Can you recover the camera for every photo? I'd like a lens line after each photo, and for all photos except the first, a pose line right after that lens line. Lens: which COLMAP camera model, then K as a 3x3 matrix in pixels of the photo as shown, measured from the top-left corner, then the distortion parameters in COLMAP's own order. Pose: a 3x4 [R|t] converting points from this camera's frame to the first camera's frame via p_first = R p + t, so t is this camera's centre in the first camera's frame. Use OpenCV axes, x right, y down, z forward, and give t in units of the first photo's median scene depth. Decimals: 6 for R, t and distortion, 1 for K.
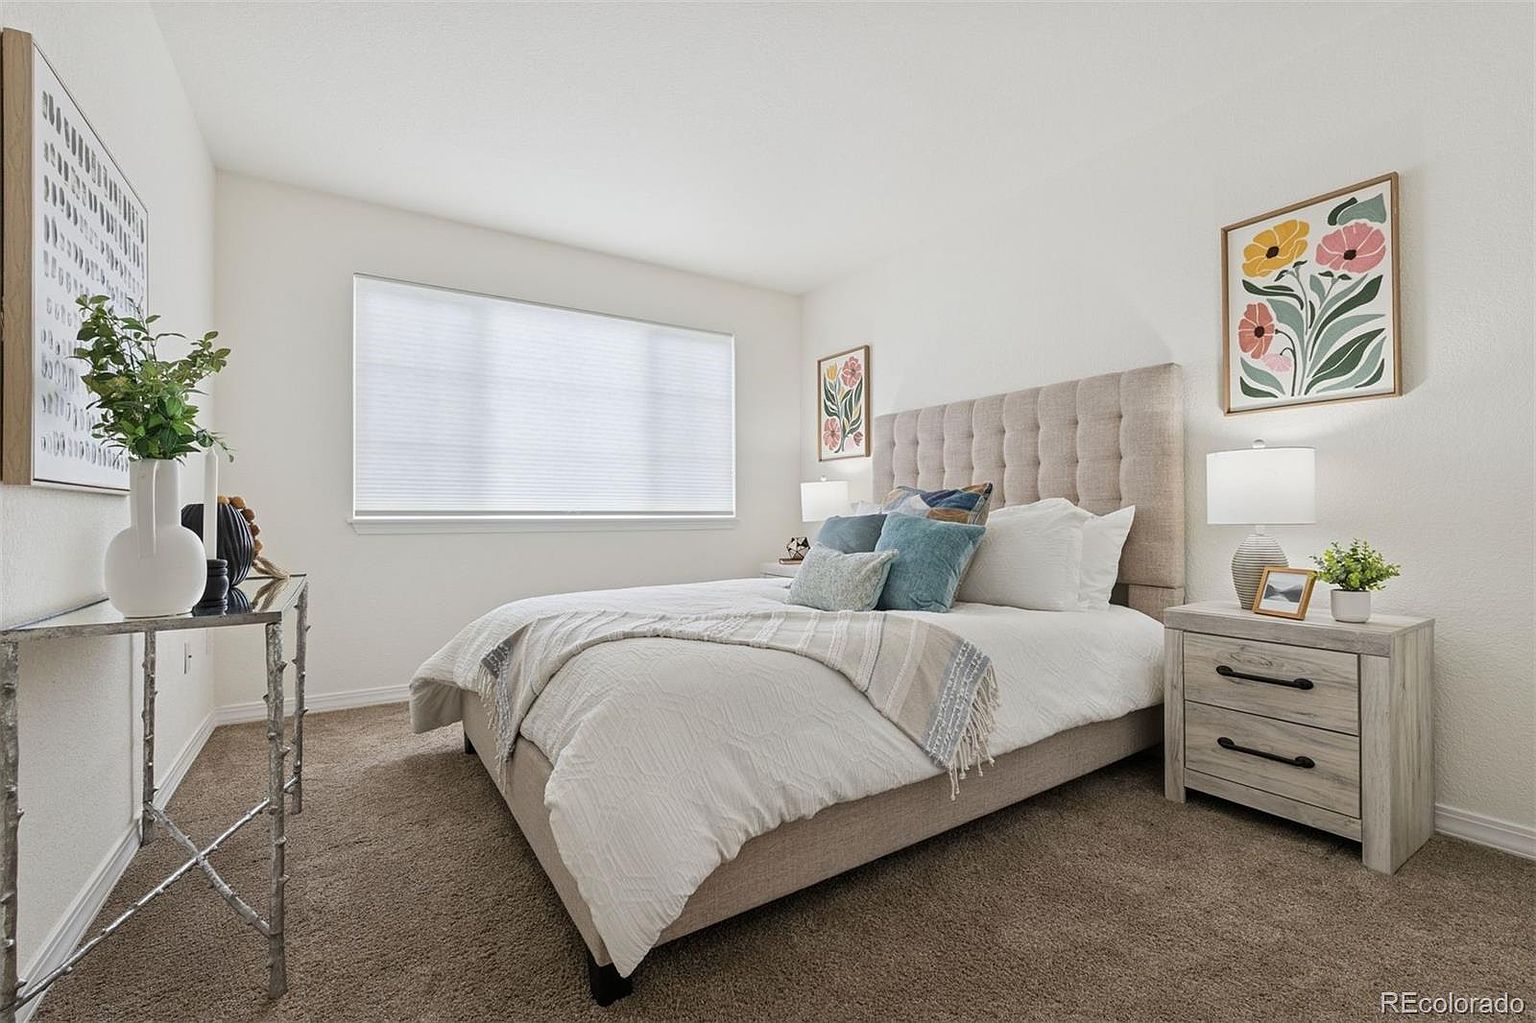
lens RADIAL K [[664.6, 0, 770.6], [0, 664.6, 509.2], [0, 0, 1]] dist [0.000899, 0.000041]
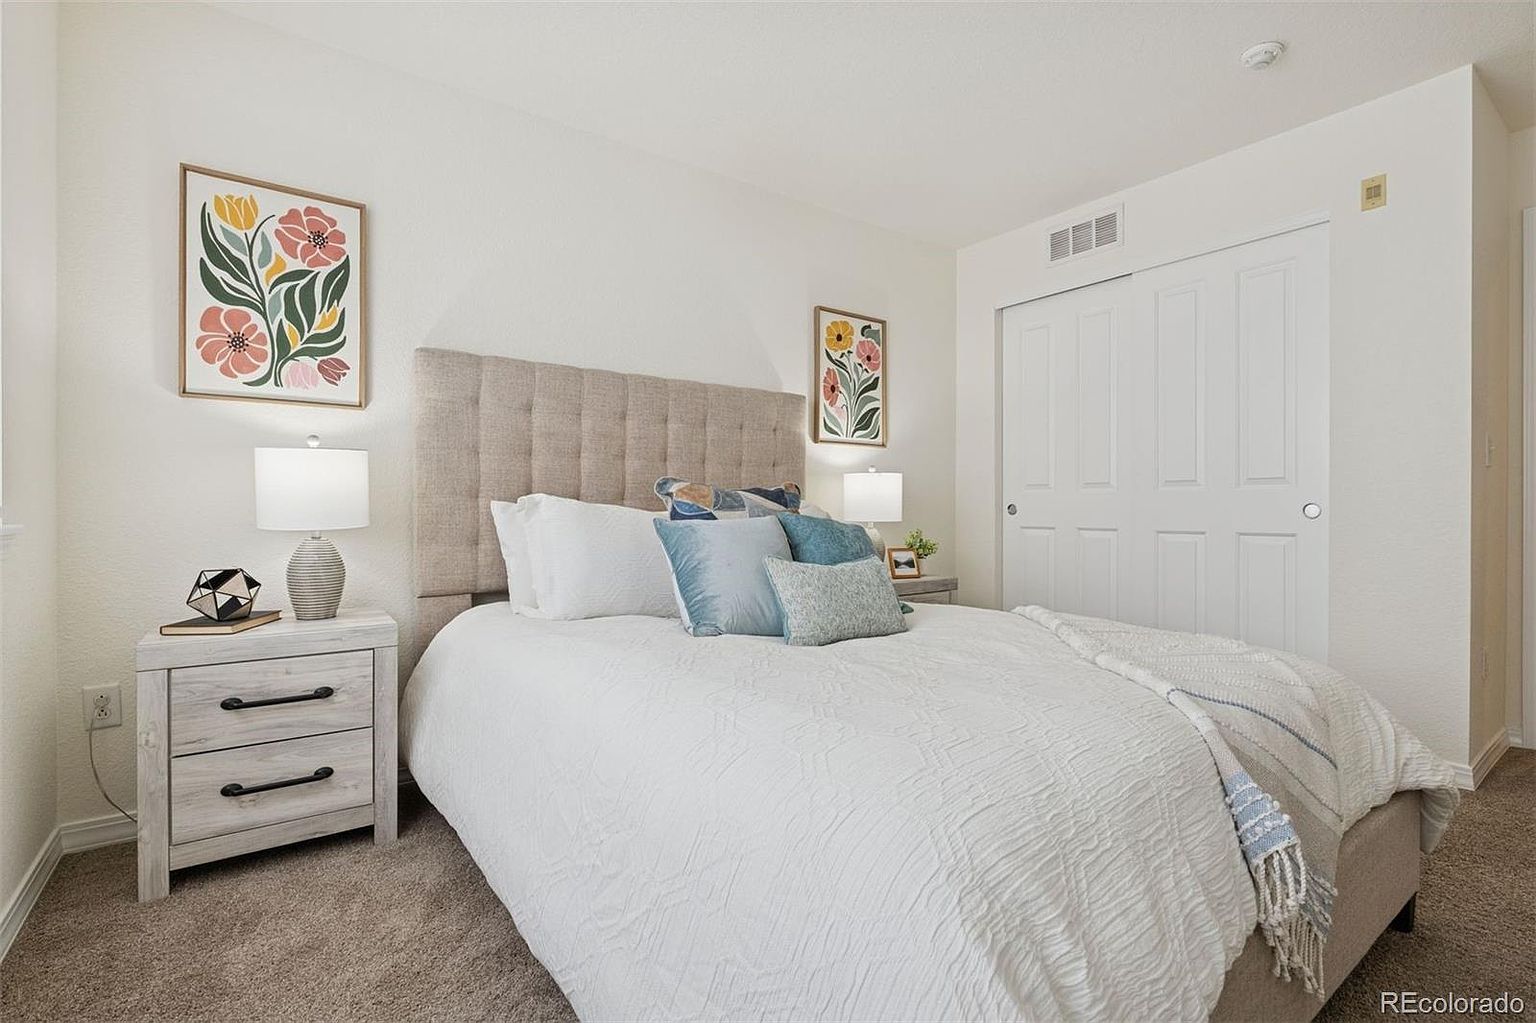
lens RADIAL K [[712.8, 0, 770.5], [0, 712.8, 516.9], [0, 0, 1]] dist [-0.009159, 0.000086]
pose [[-0.059987, 0.001853, 0.998197, -0.454635], [-0.005451, 0.999983, -0.002184, 0.008826], [-0.998184, -0.005572, -0.059976, 0.694433]]
